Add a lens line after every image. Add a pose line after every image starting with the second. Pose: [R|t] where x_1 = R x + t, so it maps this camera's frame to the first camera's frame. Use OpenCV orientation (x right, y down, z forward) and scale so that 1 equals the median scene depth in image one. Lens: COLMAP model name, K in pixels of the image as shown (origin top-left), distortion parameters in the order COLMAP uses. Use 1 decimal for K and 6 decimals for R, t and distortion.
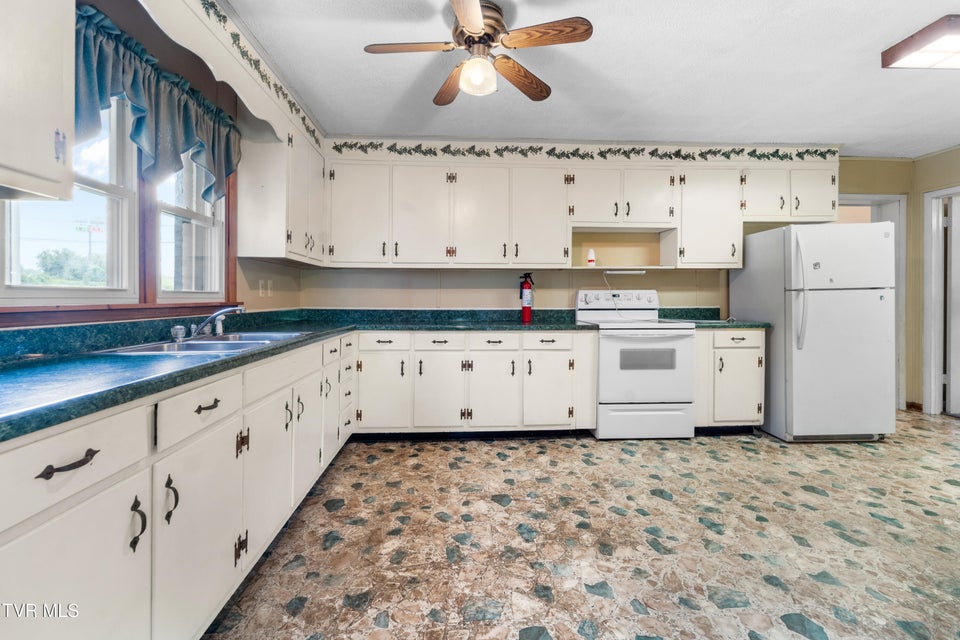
lens RADIAL K [[391.1, 0, 476.2], [0, 391.1, 301.0], [0, 0, 1]] dist [-0.001249, -0.000704]
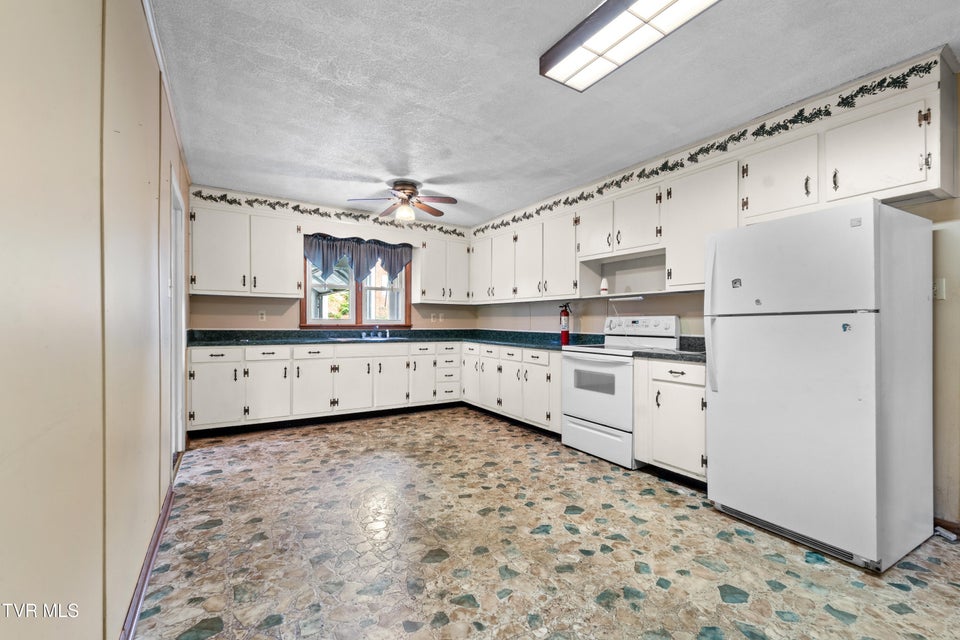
lens RADIAL K [[411.2, 0, 496.3], [0, 411.2, 325.7], [0, 0, 1]] dist [-0.000590, -0.000240]
pose [[0.506338, 0.012108, -0.862250, 1.279048], [-0.010674, 0.999913, 0.007772, -0.009977], [0.862269, 0.005268, 0.506423, 0.198100]]
